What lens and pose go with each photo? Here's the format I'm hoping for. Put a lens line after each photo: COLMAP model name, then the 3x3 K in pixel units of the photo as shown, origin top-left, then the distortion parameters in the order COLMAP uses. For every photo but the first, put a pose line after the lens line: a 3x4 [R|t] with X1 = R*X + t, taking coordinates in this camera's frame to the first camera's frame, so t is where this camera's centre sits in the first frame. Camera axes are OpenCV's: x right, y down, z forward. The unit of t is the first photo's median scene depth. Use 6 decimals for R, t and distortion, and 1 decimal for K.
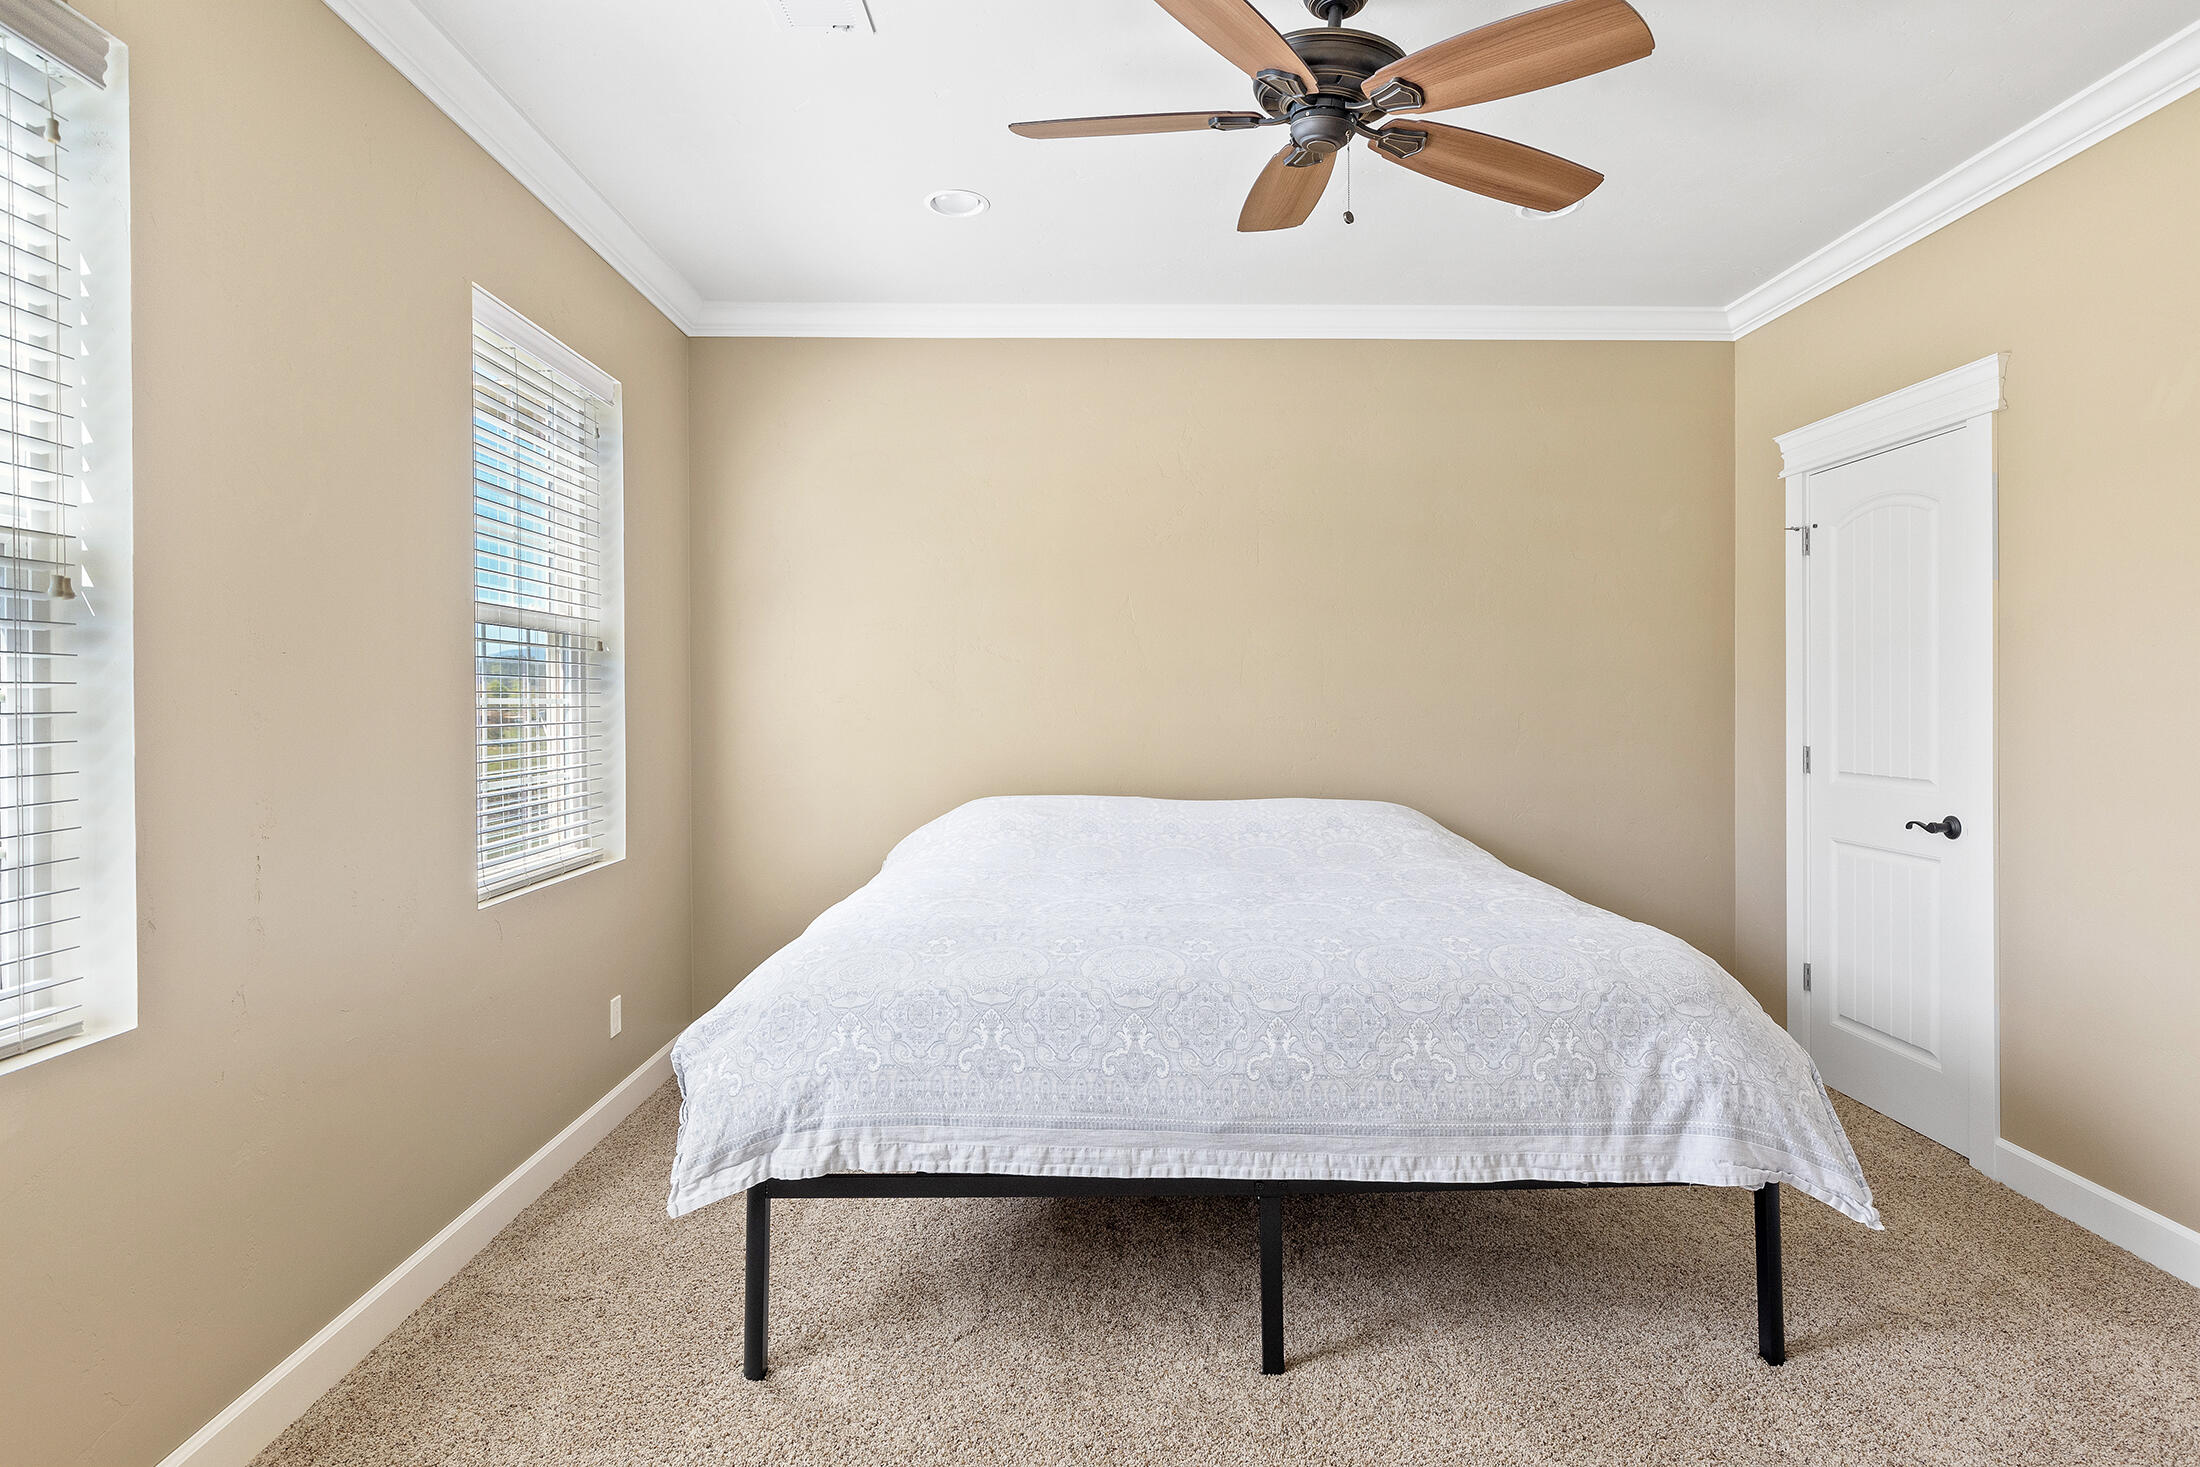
lens RADIAL K [[1173.7, 0, 1104.6], [0, 1173.7, 704.0], [0, 0, 1]] dist [0.002395, -0.001250]
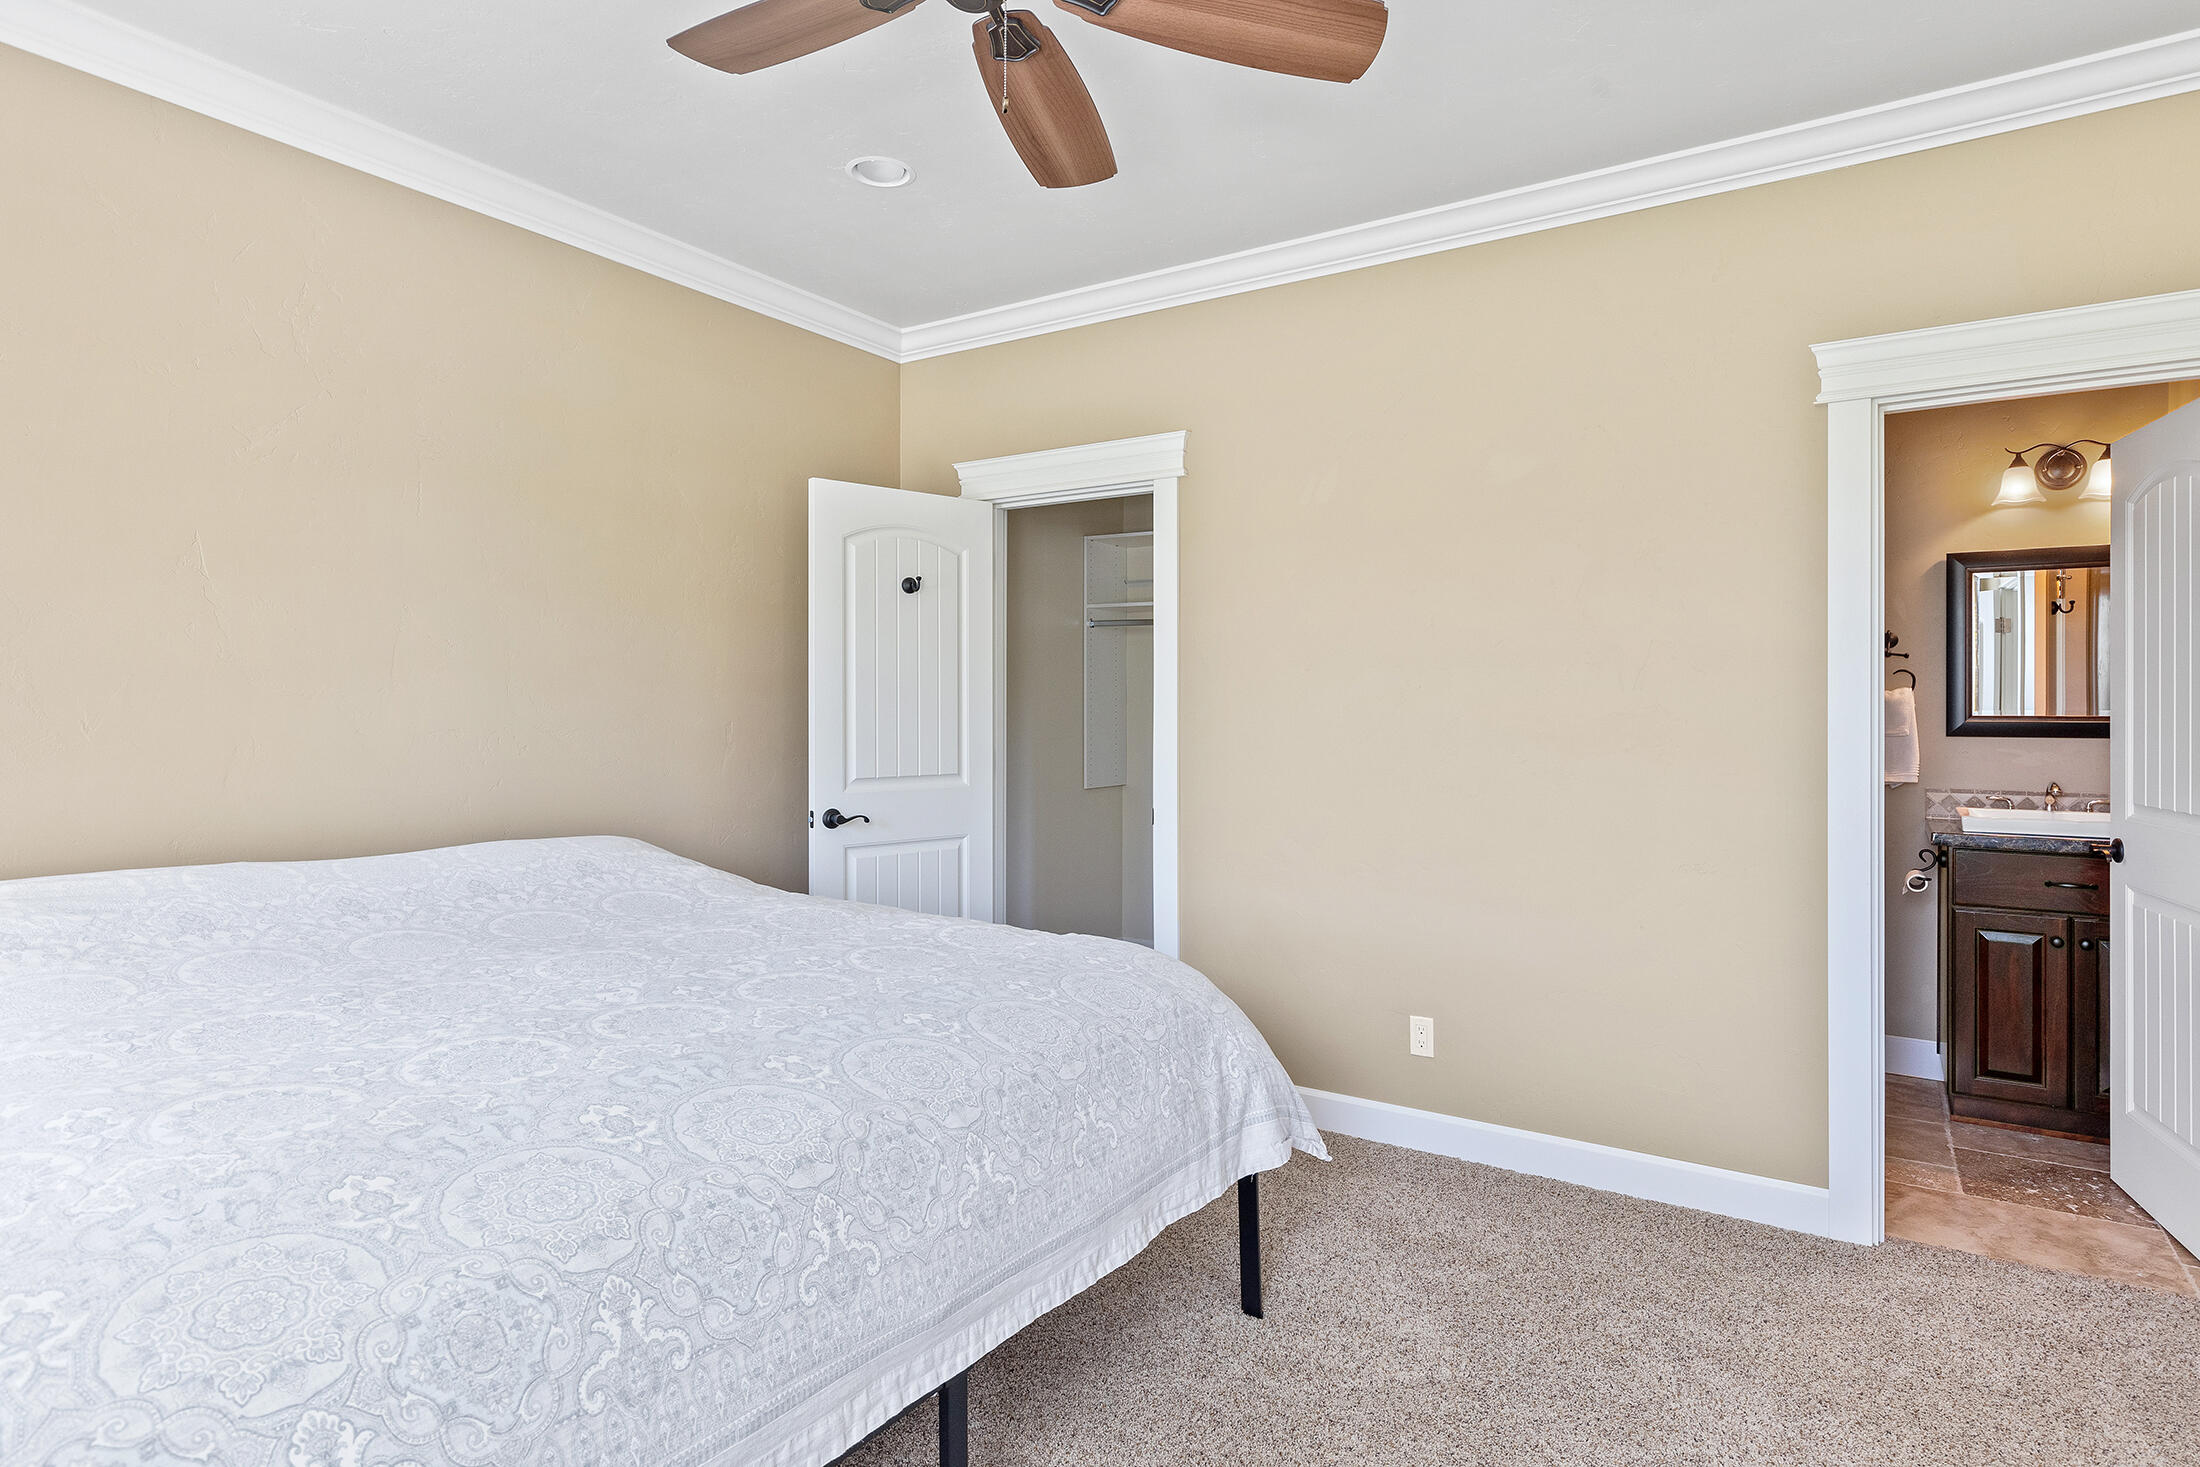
lens RADIAL K [[1173.7, 0, 1104.6], [0, 1173.7, 704.0], [0, 0, 1]] dist [0.002395, -0.001250]
pose [[0.556603, 0.005505, 0.830760, -0.434911], [-0.000360, 0.999980, -0.006385, -0.001621], [-0.830779, 0.003254, 0.556594, 0.521357]]
